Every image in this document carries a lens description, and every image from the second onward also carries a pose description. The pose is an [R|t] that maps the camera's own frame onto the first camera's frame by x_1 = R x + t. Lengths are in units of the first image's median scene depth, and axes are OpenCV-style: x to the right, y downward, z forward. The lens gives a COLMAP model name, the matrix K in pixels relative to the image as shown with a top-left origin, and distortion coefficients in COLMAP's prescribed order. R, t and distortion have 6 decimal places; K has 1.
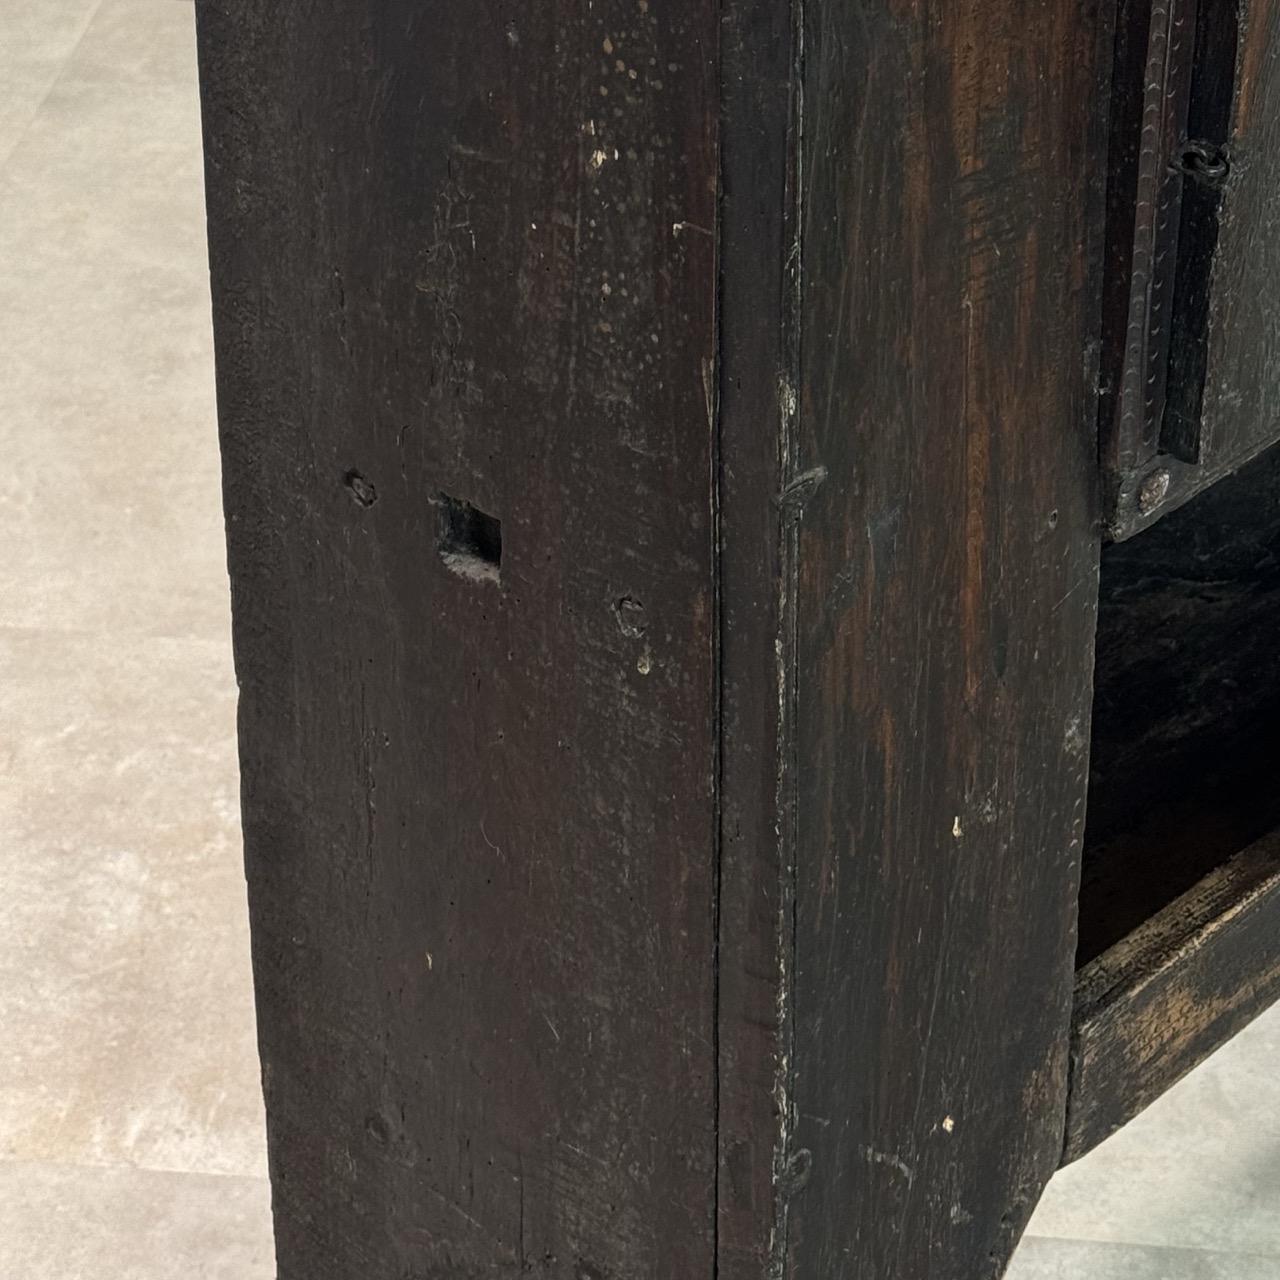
lens RADIAL K [[3822.9, 0, 640.0], [0, 3822.9, 640.0], [0, 0, 1]] dist [0.105794, 0.529765]
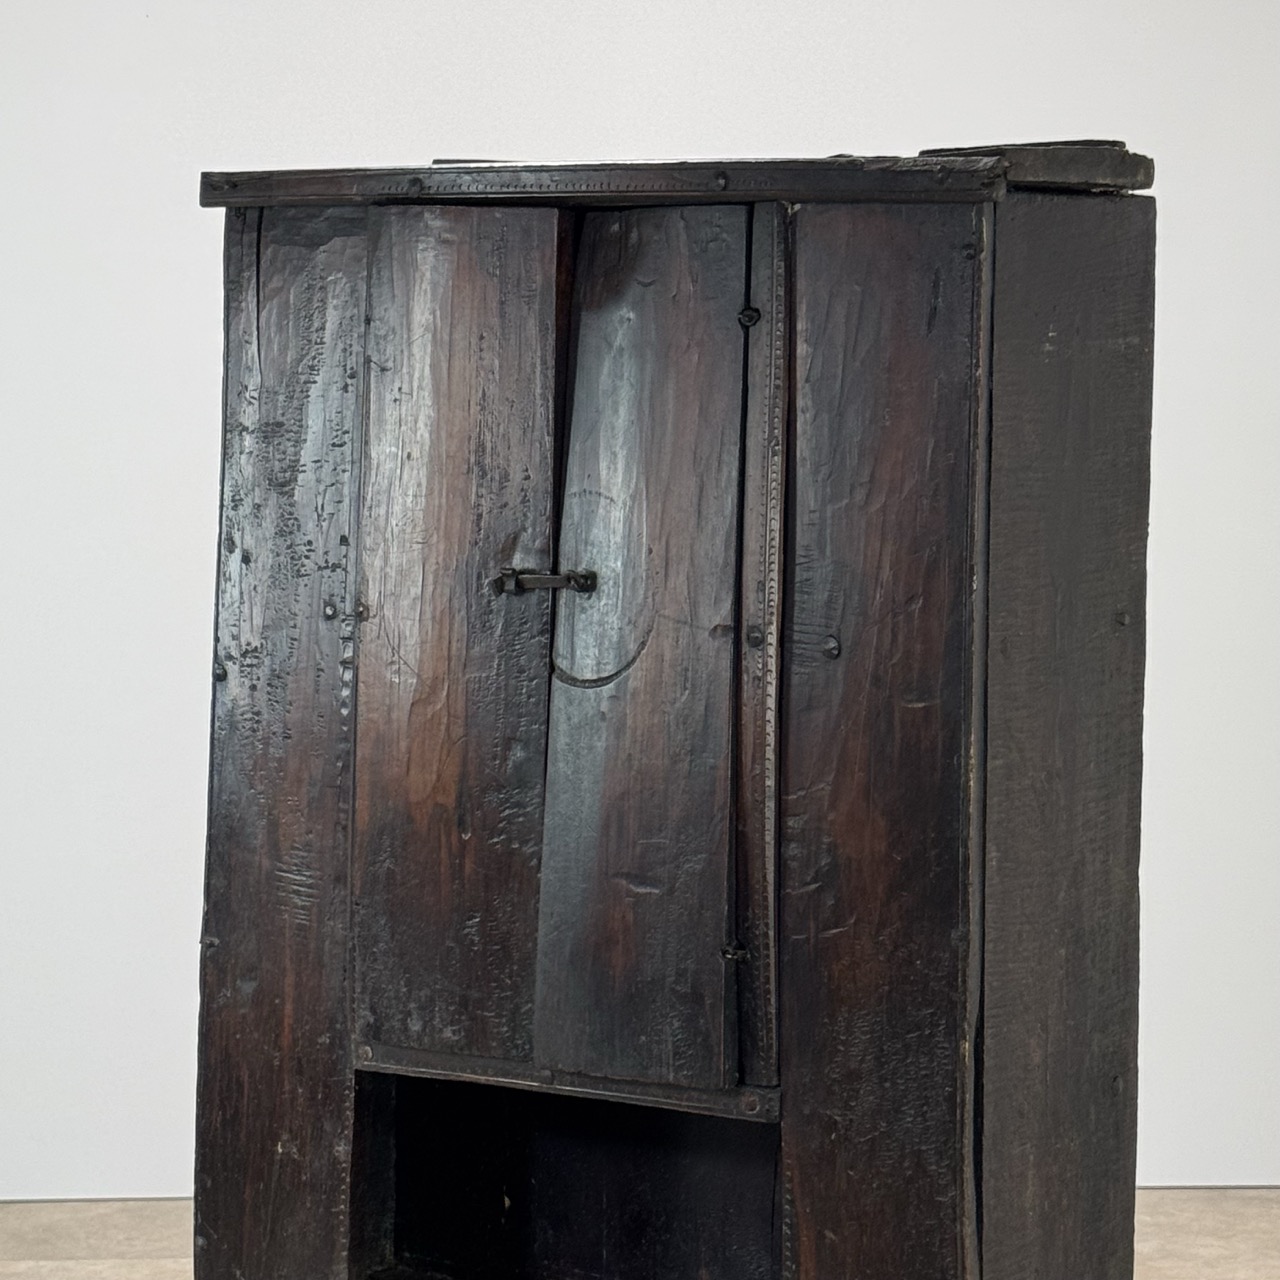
lens RADIAL K [[3822.9, 0, 640.0], [0, 3822.9, 640.0], [0, 0, 1]] dist [0.105794, 0.529765]
pose [[0.129491, 0.092524, -0.987255, 2.285509], [-0.522622, 0.852489, 0.011345, -0.343803], [0.842673, 0.514492, 0.158745, 0.572601]]
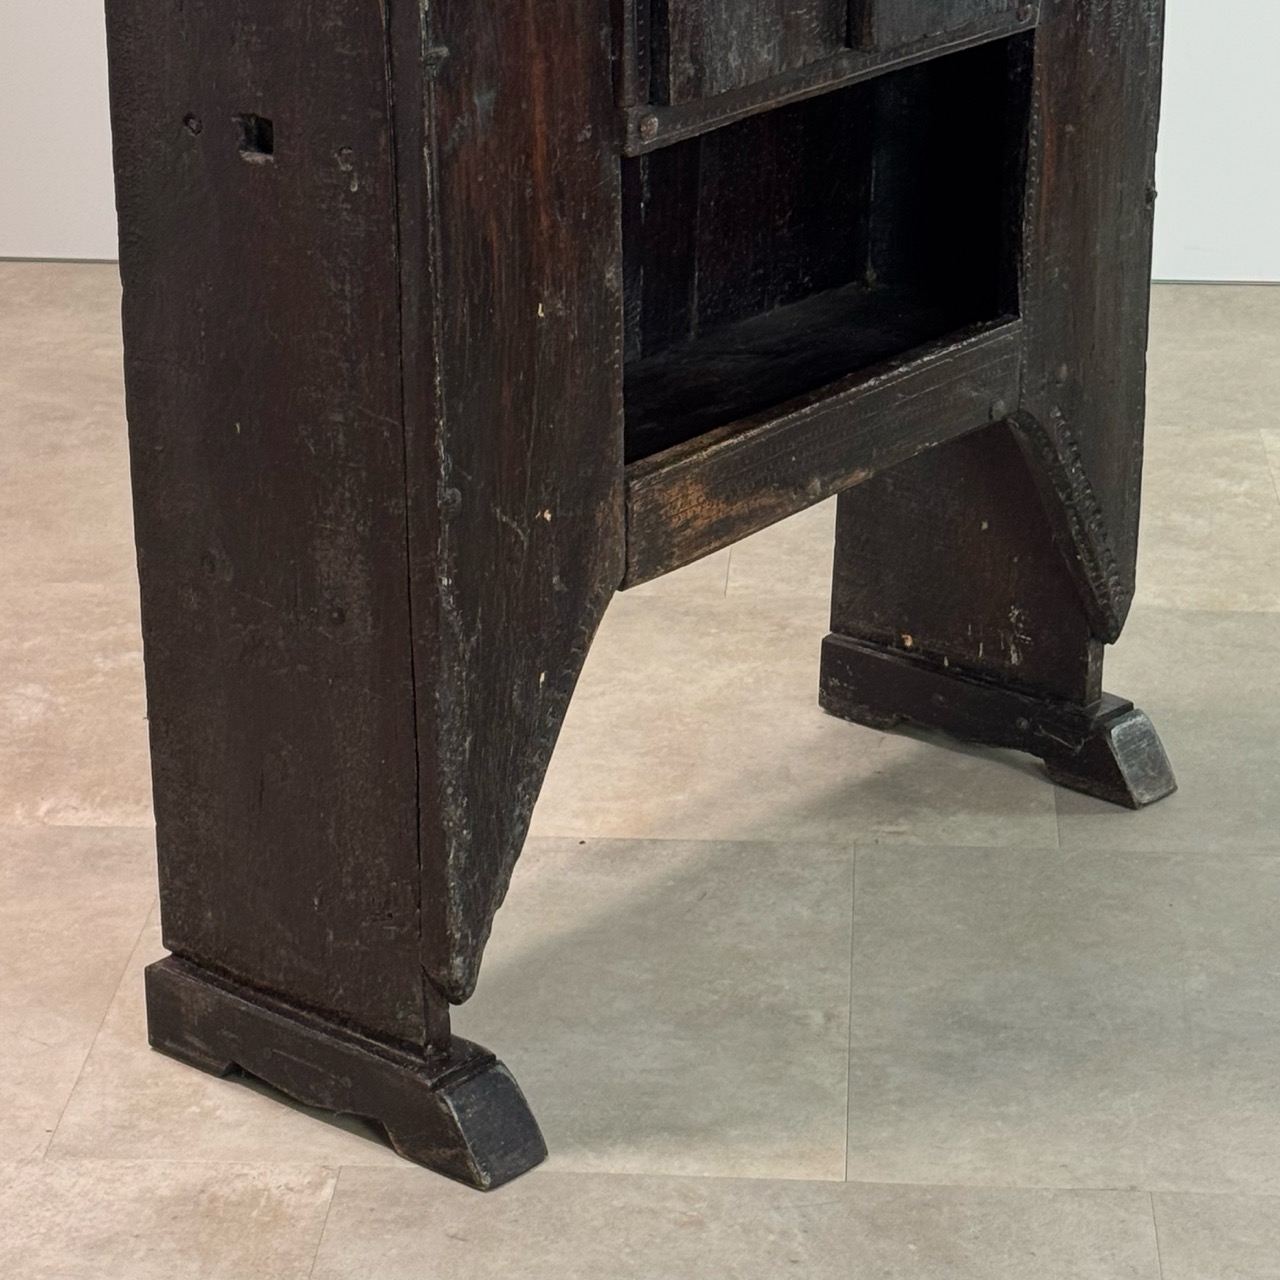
lens RADIAL K [[3822.9, 0, 640.0], [0, 3822.9, 640.0], [0, 0, 1]] dist [0.105794, 0.529765]
pose [[0.998813, -0.022227, 0.043343, 0.044426], [0.029838, 0.982519, -0.183757, 0.466782], [-0.038501, 0.184832, 0.982016, -0.615765]]
